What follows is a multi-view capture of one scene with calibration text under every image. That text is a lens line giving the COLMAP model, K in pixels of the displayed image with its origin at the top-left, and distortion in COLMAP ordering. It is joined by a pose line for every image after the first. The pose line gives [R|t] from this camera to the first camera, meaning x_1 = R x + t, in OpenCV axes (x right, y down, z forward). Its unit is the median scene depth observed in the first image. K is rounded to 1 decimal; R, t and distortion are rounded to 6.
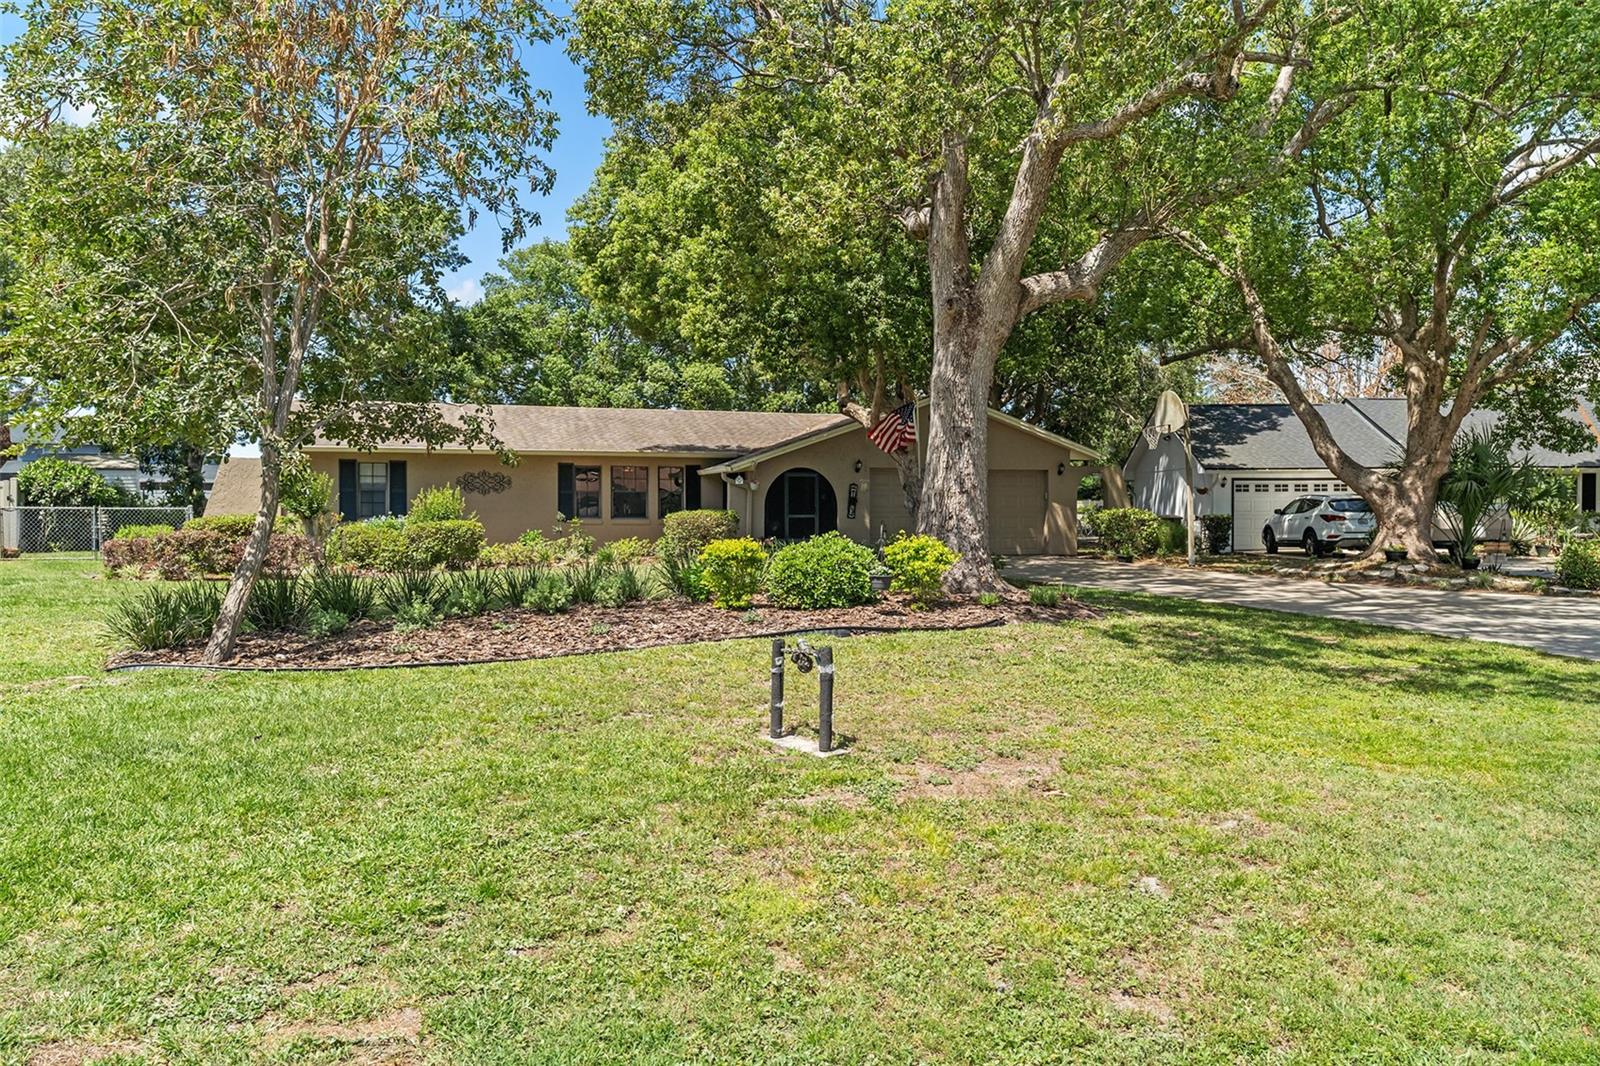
lens RADIAL K [[1234.6, 0, 800.0], [0, 1234.6, 533.0], [0, 0, 1]] dist [-0.045736, 0.108938]
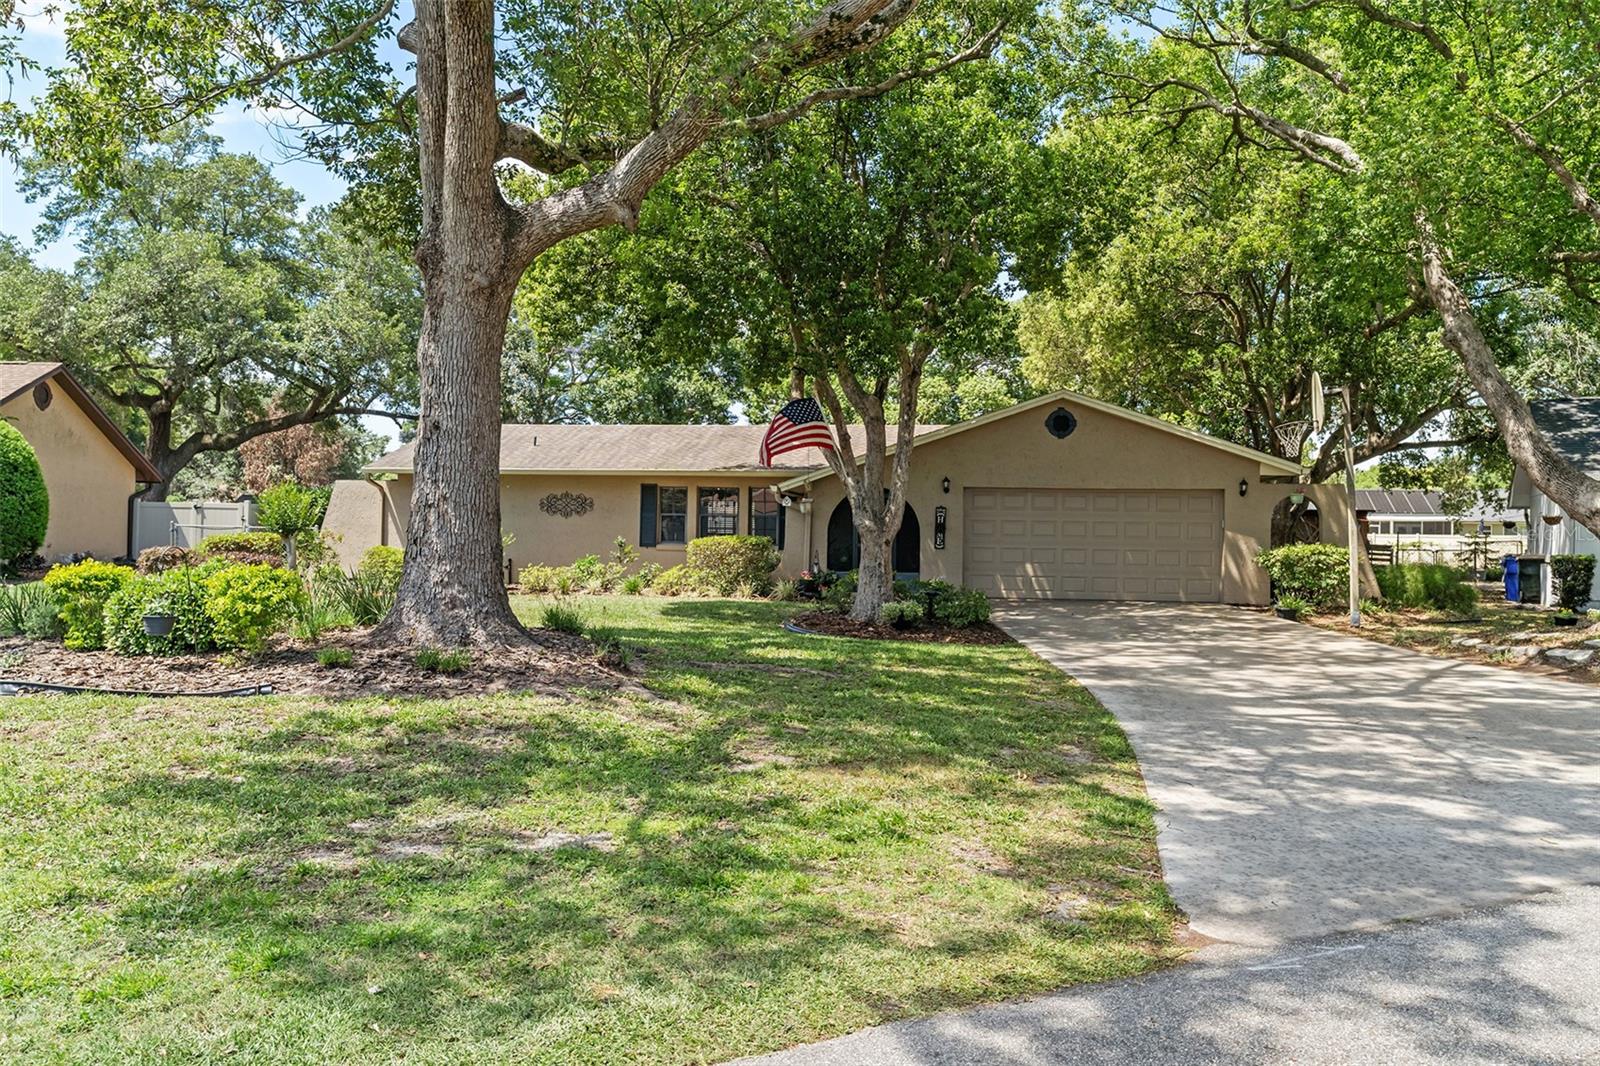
lens RADIAL K [[1234.6, 0, 800.0], [0, 1234.6, 533.0], [0, 0, 1]] dist [-0.045736, 0.108938]
pose [[0.898534, 0.012113, -0.438737, 0.214301], [-0.022269, 0.999590, -0.018009, -0.003963], [0.438339, 0.025952, 0.898435, 0.154344]]
